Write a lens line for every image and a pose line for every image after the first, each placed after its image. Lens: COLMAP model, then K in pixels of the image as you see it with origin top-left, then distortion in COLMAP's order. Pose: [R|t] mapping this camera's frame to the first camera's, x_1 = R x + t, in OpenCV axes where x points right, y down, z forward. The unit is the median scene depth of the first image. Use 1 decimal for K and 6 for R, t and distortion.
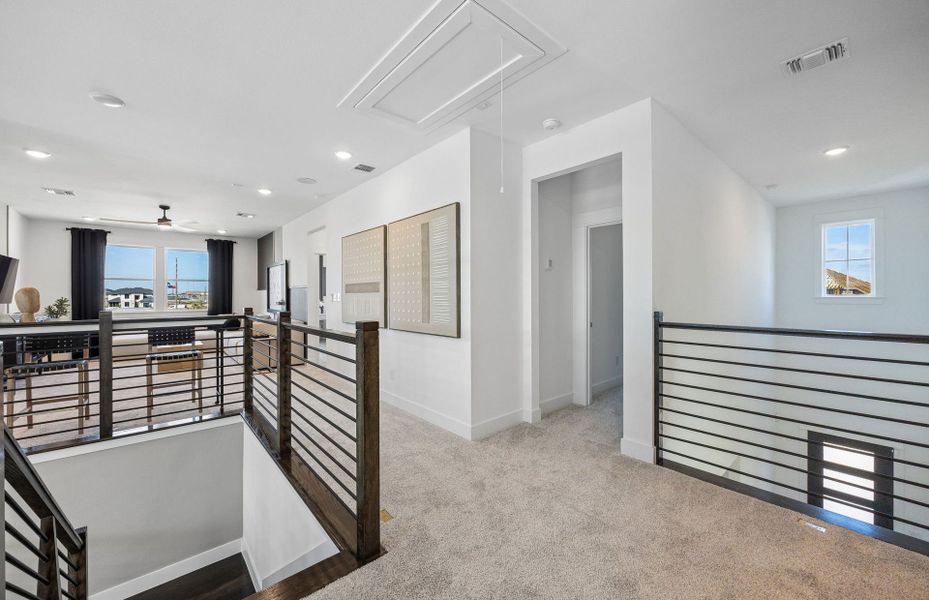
lens RADIAL K [[366.8, 0, 464.4], [0, 366.8, 296.8], [0, 0, 1]] dist [-0.005033, 0.000303]
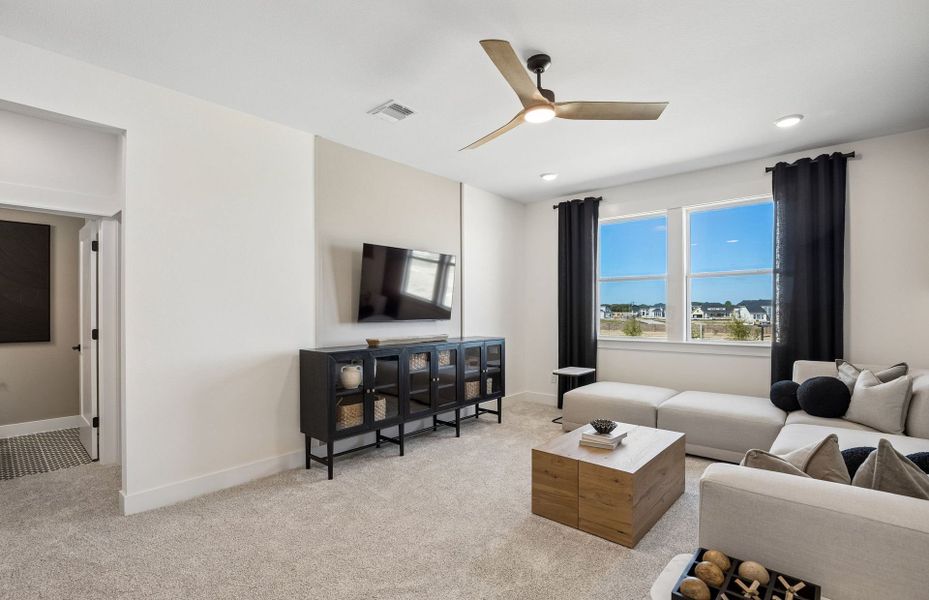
lens RADIAL K [[445.7, 0, 463.9], [0, 445.7, 305.3], [0, 0, 1]] dist [-0.016100, -0.000701]
pose [[0.151882, -0.009825, -0.988350, -0.418078], [0.000016, 0.999951, -0.009937, -0.007998], [0.988399, 0.001493, 0.151875, 0.873746]]
